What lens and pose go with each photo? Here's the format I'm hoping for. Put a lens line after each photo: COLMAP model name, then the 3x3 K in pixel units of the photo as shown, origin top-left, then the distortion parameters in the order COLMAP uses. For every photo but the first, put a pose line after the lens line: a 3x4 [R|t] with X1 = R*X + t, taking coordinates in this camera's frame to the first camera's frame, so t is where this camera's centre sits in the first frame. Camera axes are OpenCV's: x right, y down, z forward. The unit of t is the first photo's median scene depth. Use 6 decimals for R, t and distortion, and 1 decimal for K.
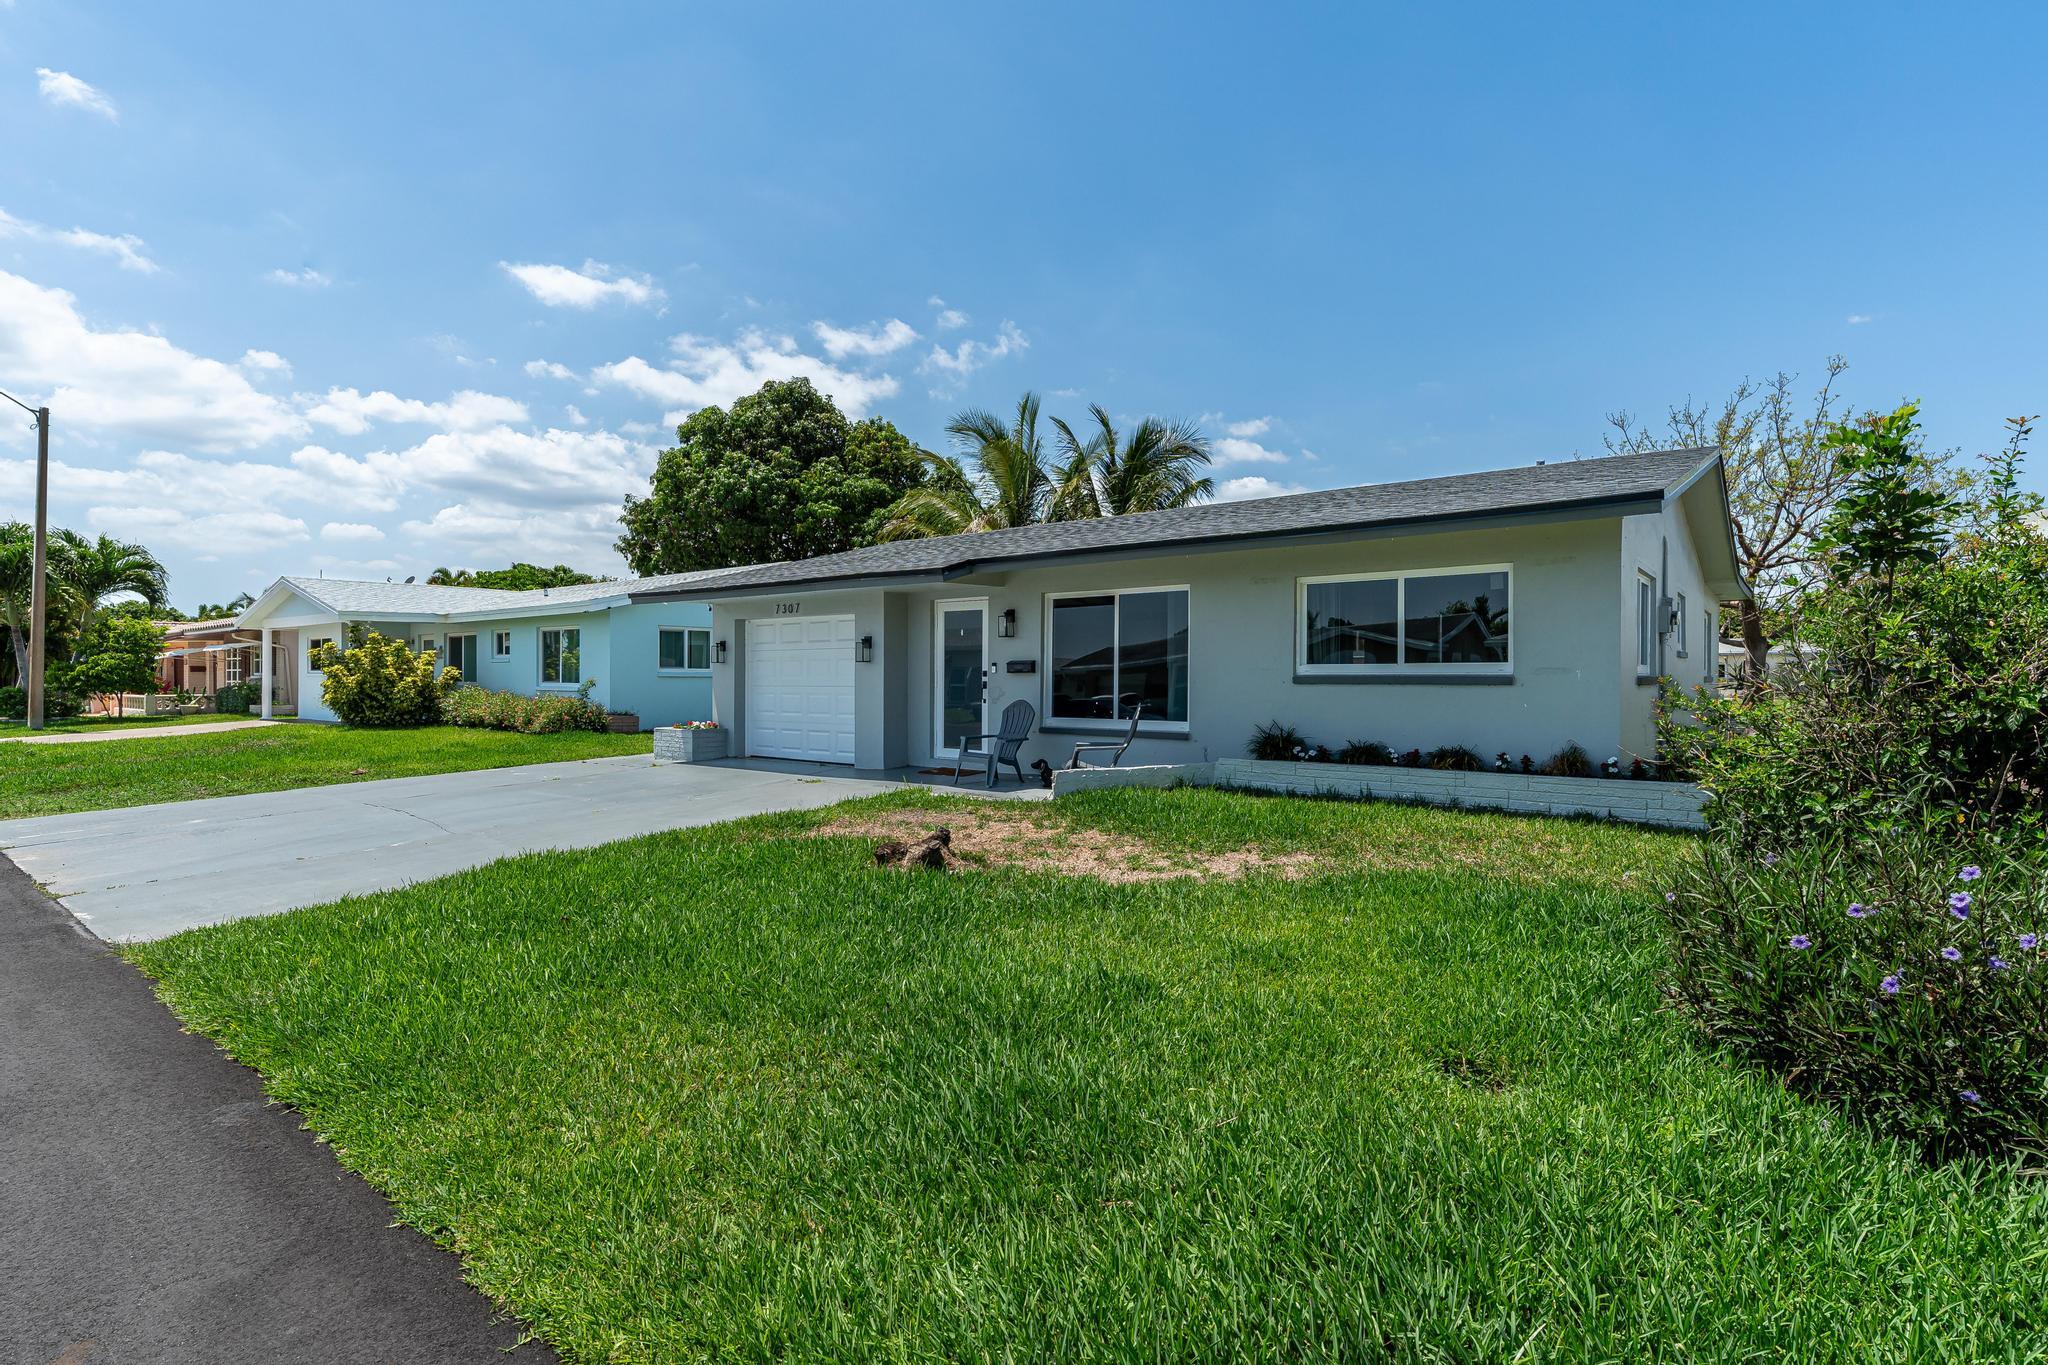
lens RADIAL K [[1006.0, 0, 1024.0], [0, 1006.0, 682.5], [0, 0, 1]] dist [0.002587, 0.000470]
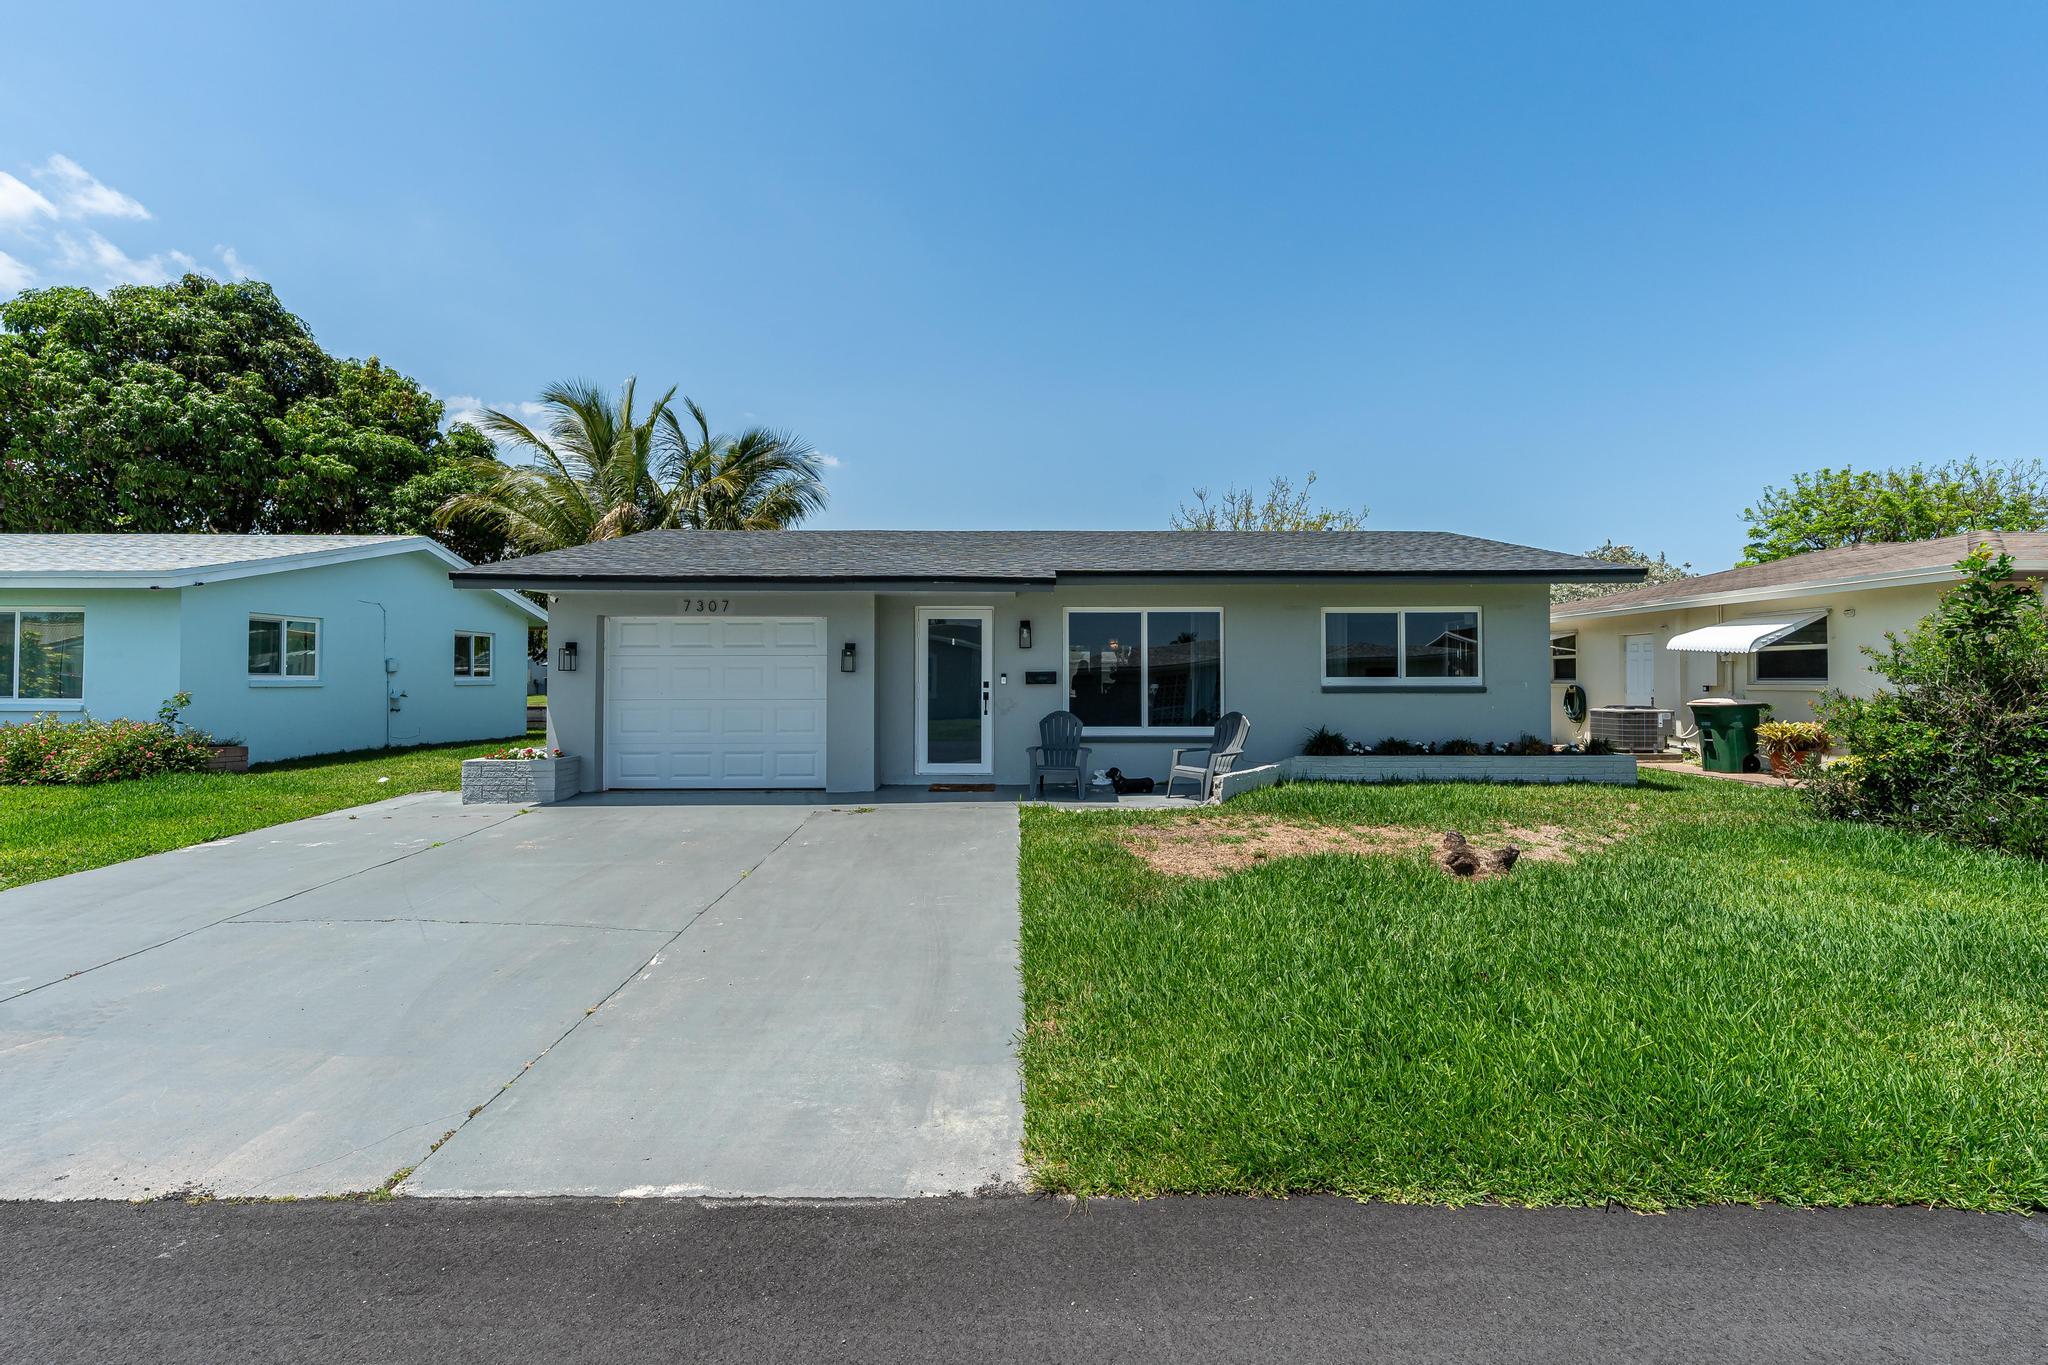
lens RADIAL K [[919.0, 0, 1025.2], [0, 919.0, 682.3], [0, 0, 1]] dist [-0.000342, 0.000639]
pose [[0.768760, -0.004943, 0.639518, -0.559822], [0.004746, 0.999987, 0.002024, -0.012178], [-0.639520, 0.001480, 0.768773, 0.280217]]
